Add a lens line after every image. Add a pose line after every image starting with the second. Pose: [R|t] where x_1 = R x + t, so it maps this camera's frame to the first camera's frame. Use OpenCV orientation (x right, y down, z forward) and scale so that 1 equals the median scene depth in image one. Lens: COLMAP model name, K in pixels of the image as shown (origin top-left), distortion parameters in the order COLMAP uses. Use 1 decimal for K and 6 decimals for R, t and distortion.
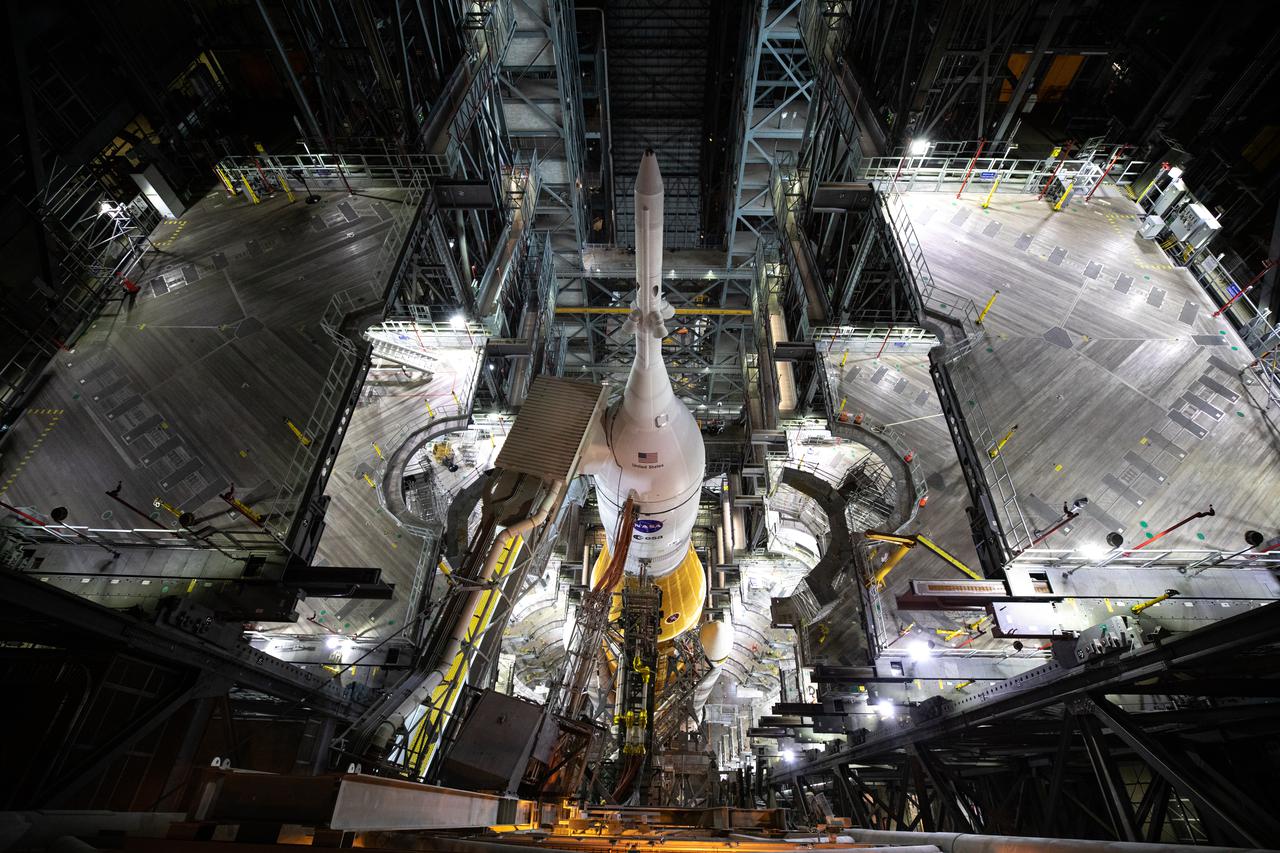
lens RADIAL K [[586.3, 0, 642.2], [0, 586.3, 428.8], [0, 0, 1]] dist [-0.045337, 0.014916]
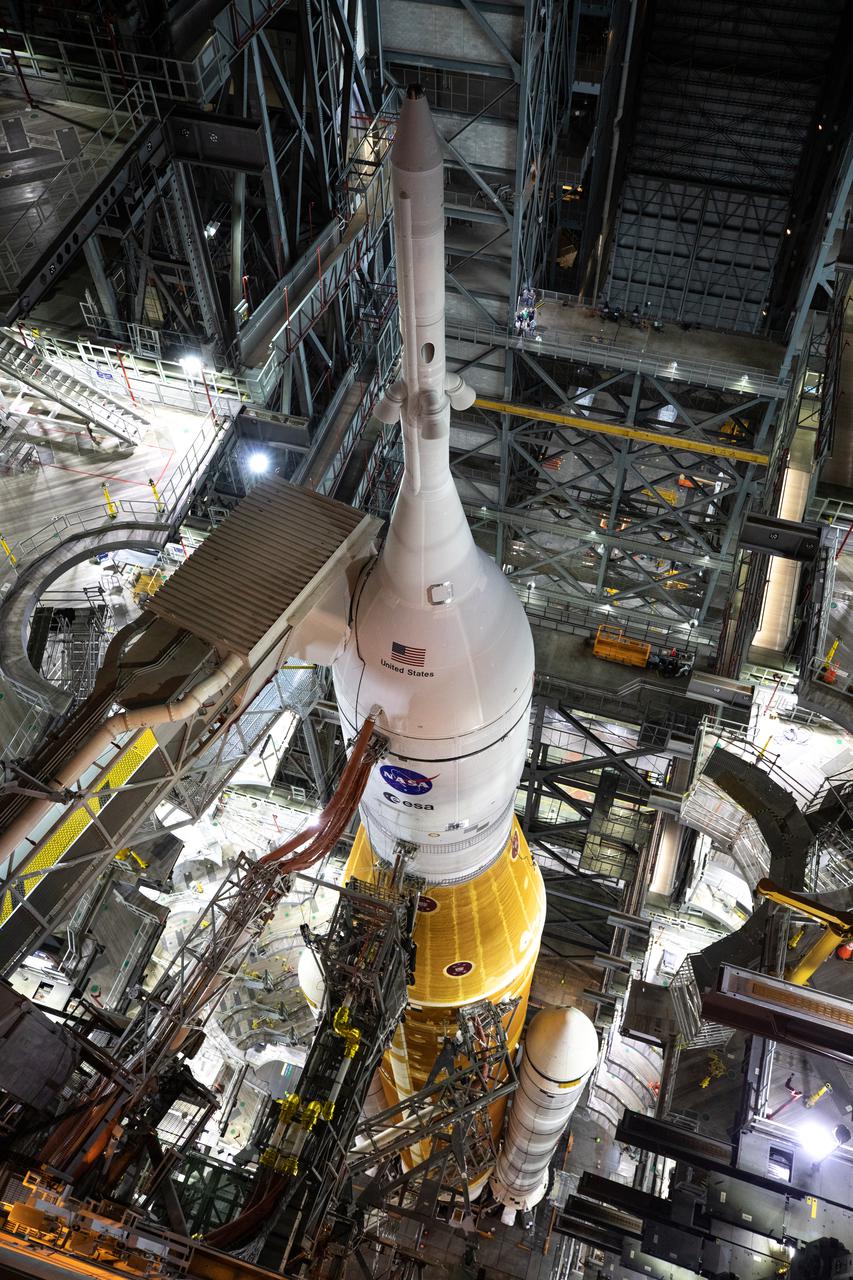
lens RADIAL K [[1067.7, 0, 426.5], [0, 1067.7, 640.0], [0, 0, 1]] dist [0.017694, 0.017567]
pose [[0.960354, 0.221732, -0.168982, 0.134870], [-0.220730, 0.975016, 0.024935, 0.004196], [0.170289, 0.013353, 0.985304, -0.003089]]
